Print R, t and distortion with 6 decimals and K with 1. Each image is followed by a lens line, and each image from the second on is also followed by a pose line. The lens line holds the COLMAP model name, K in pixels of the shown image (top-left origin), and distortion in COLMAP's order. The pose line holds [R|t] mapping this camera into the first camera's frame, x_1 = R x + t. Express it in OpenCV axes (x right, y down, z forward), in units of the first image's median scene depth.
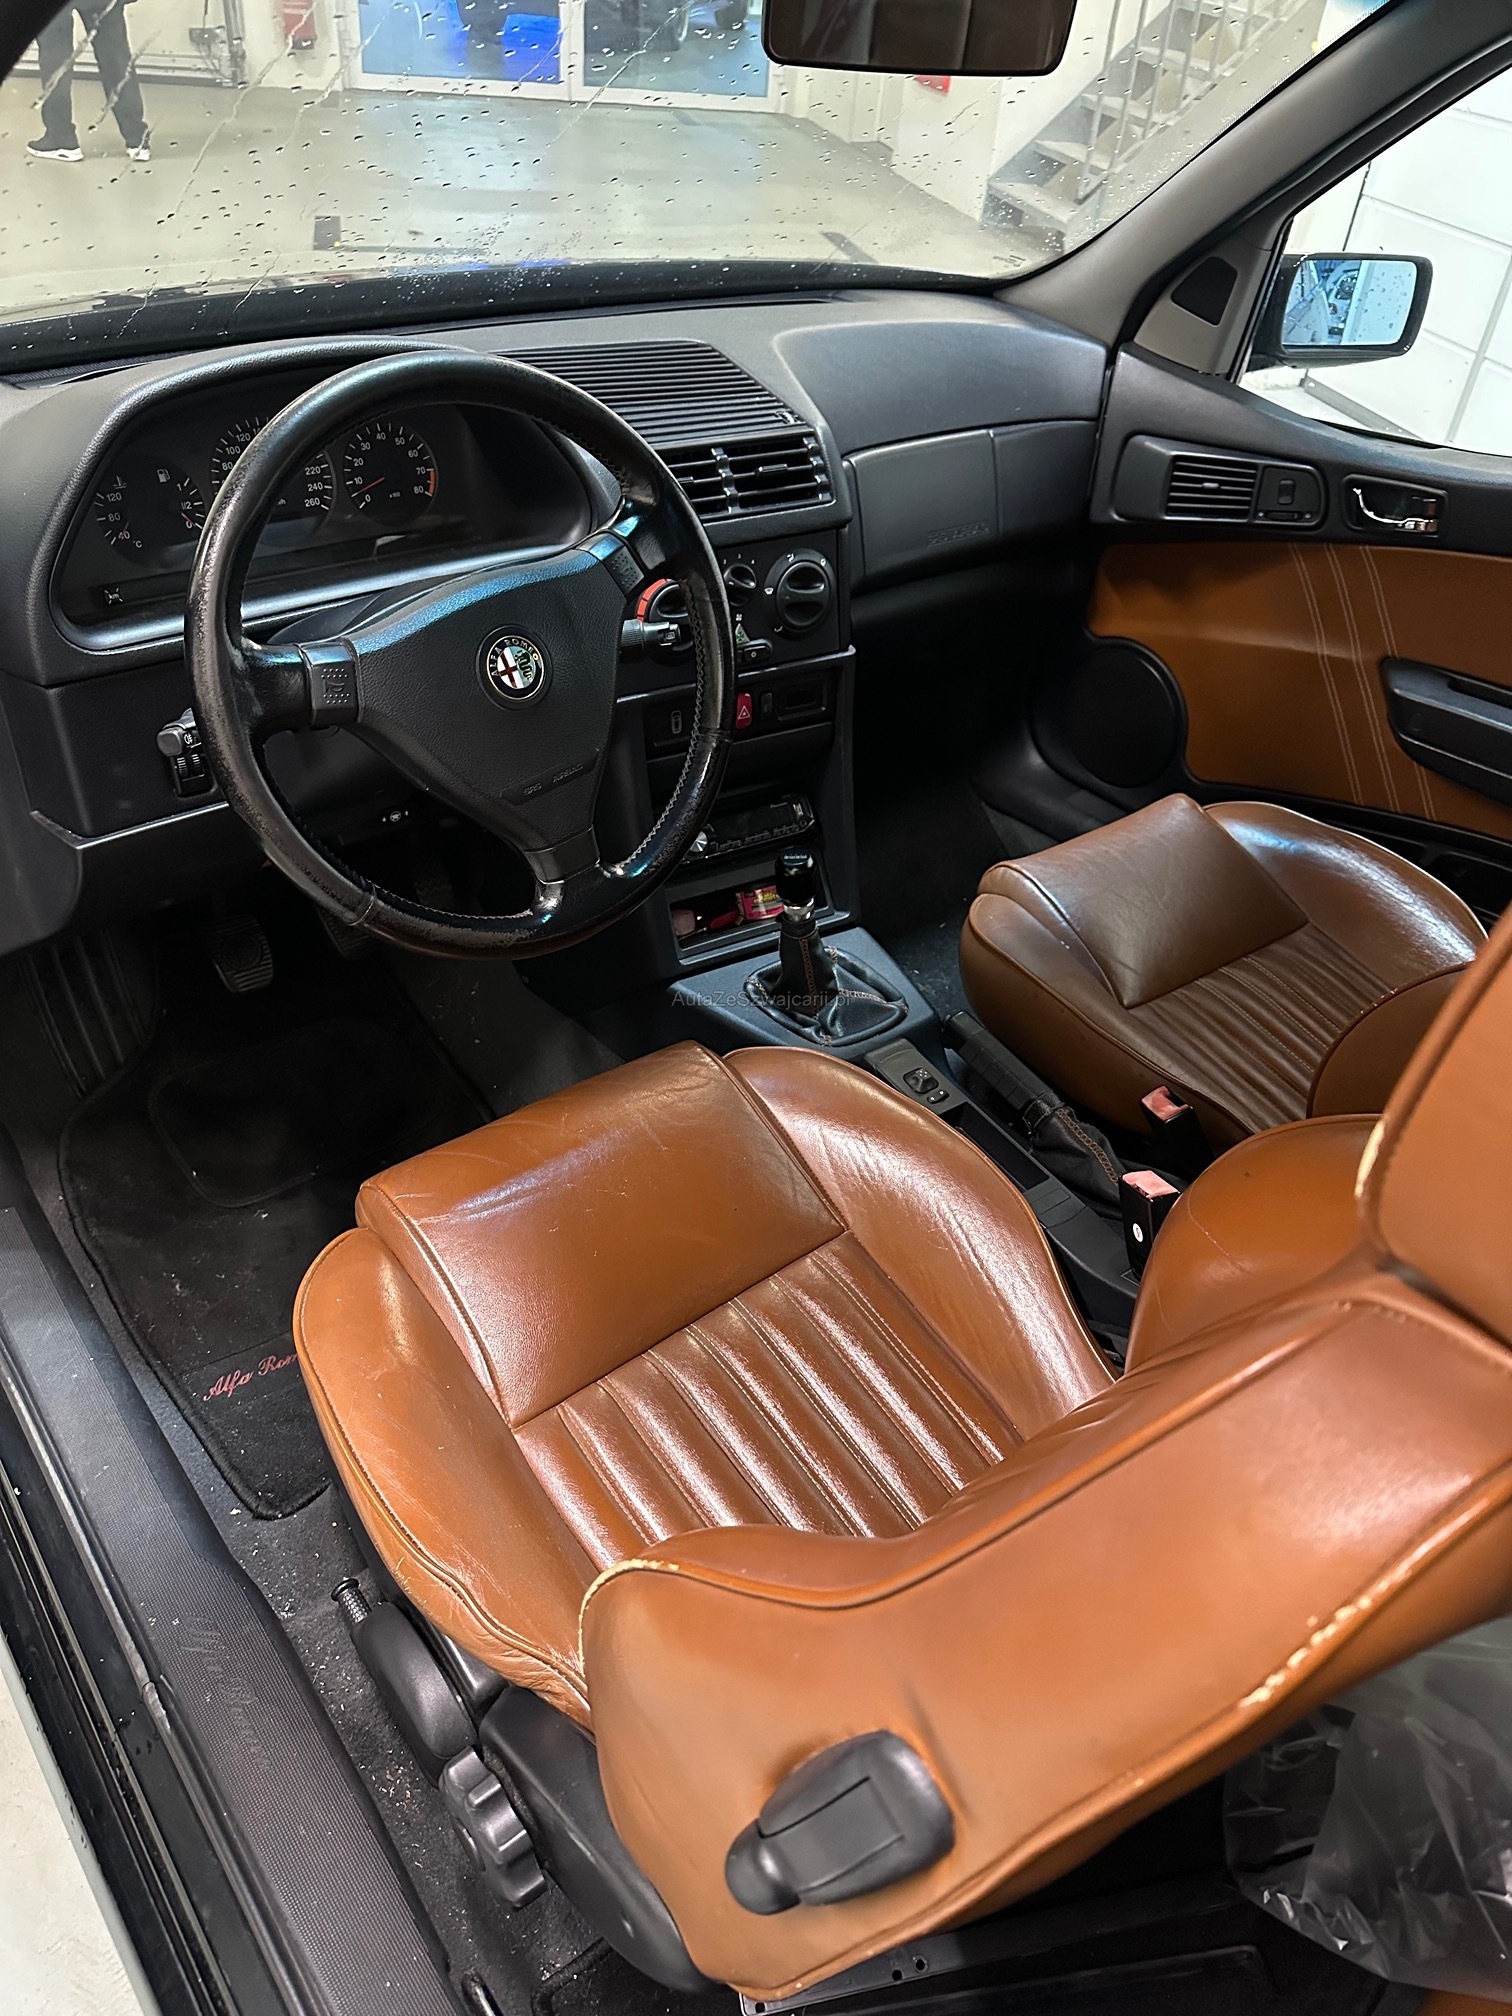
lens RADIAL K [[1445.4, 0, 756.0], [0, 1445.4, 1008.0], [0, 0, 1]] dist [0.011867, -0.025337]
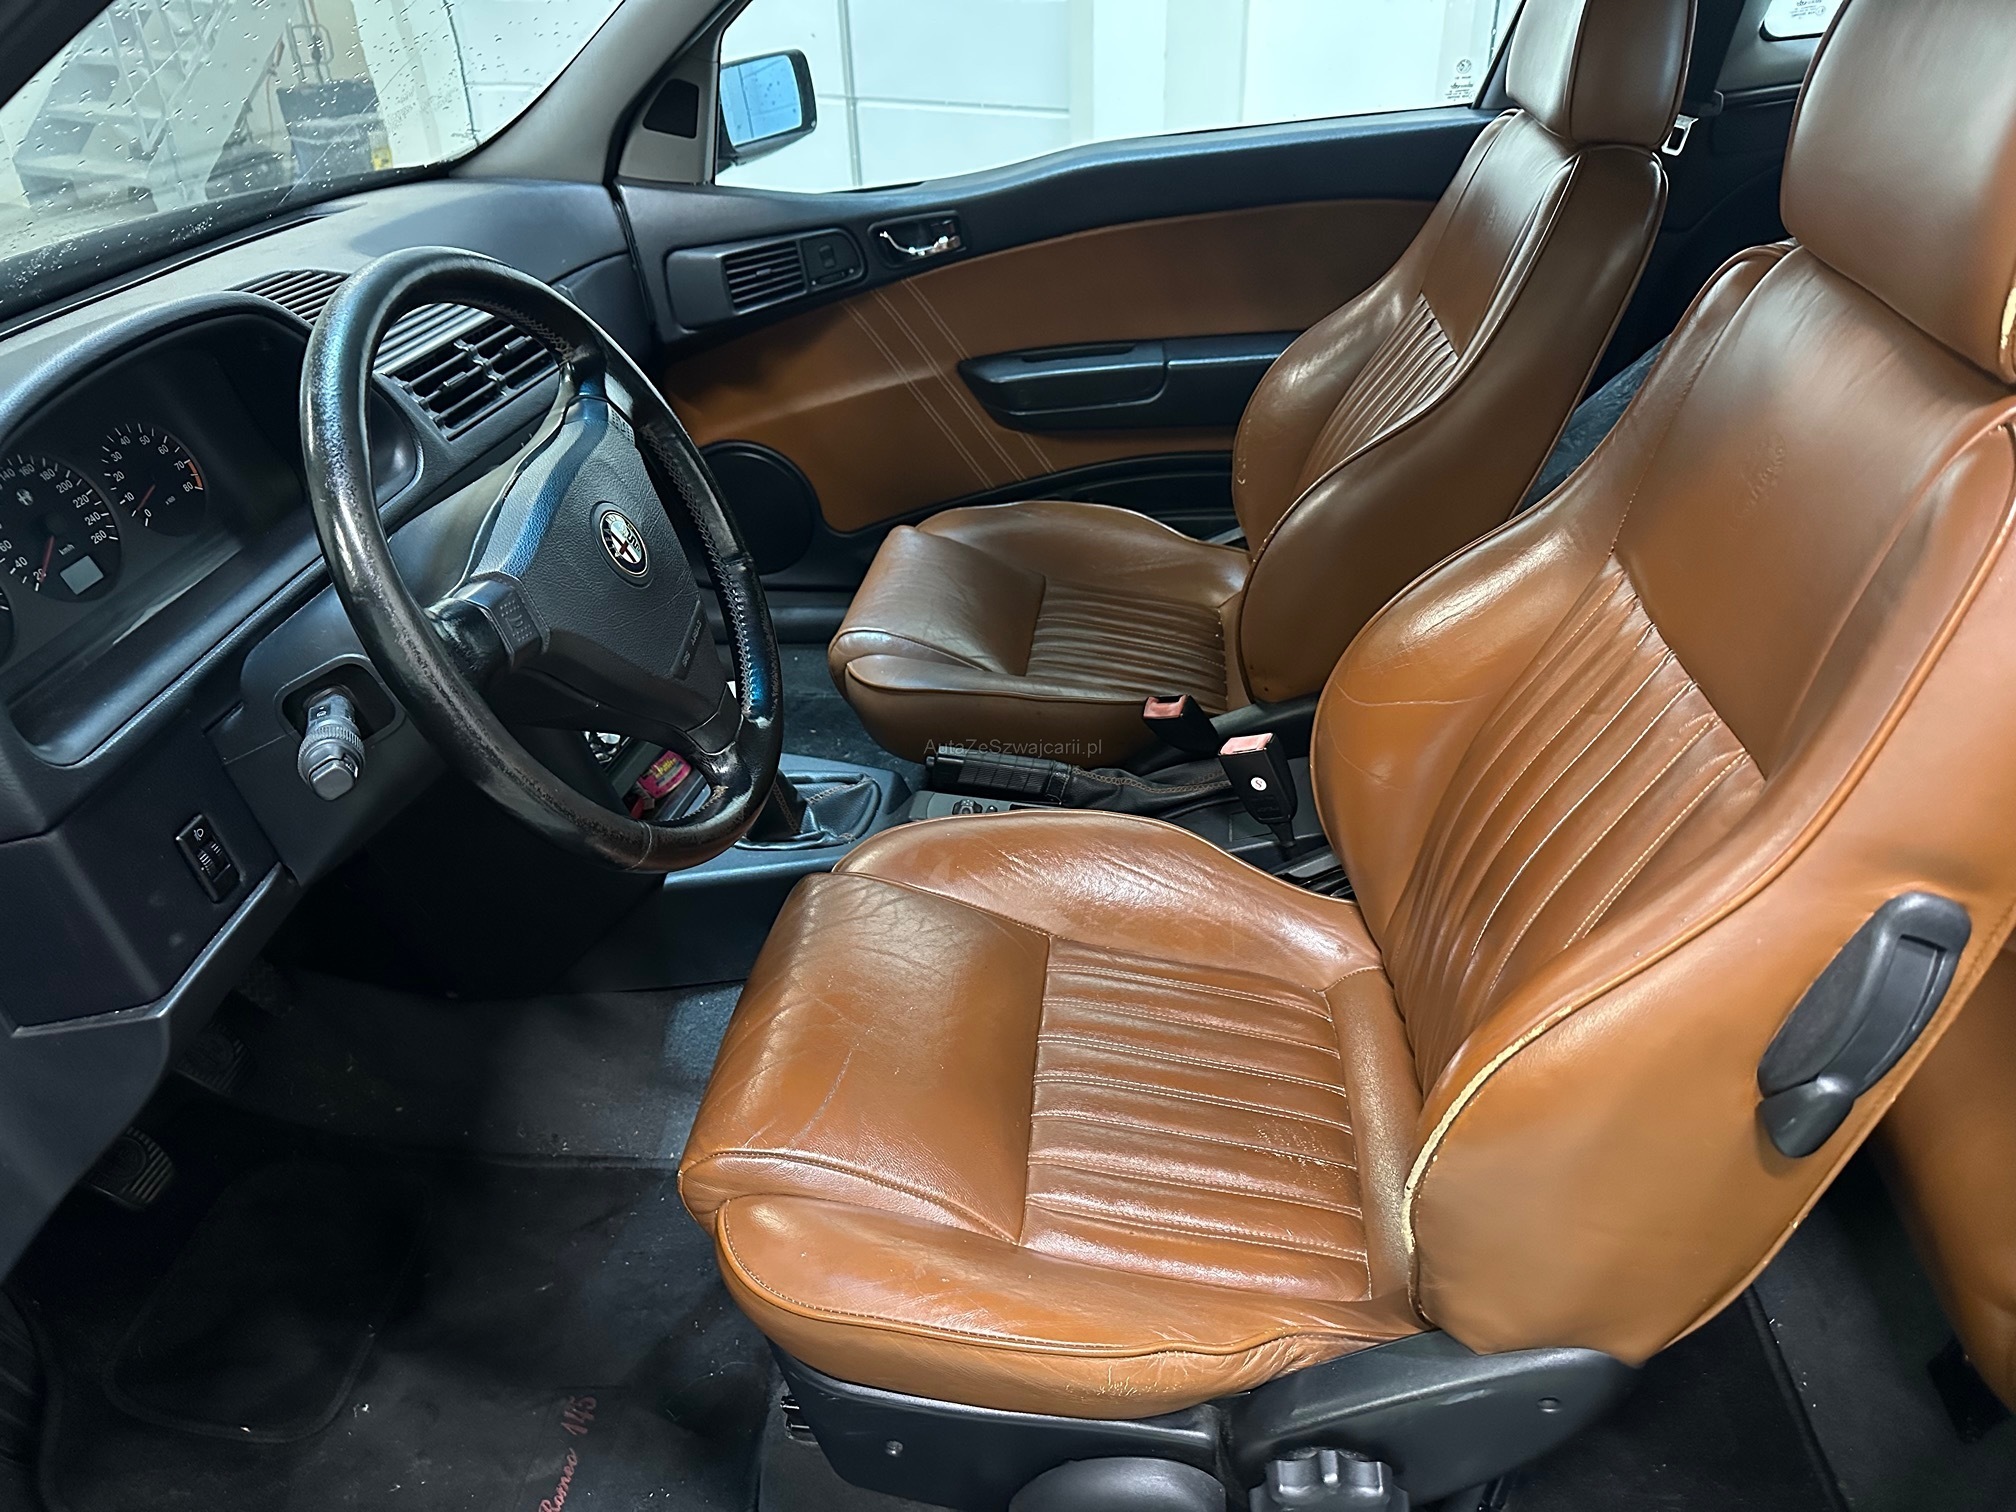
lens RADIAL K [[1445.4, 0, 1008.7], [0, 1445.4, 772.3], [0, 0, 1]] dist [0.011867, -0.025337]
pose [[0.690480, -0.468315, 0.551289, -0.366800], [0.511138, 0.855159, 0.086258, -0.041285], [-0.511836, 0.222225, 0.829843, 0.089851]]
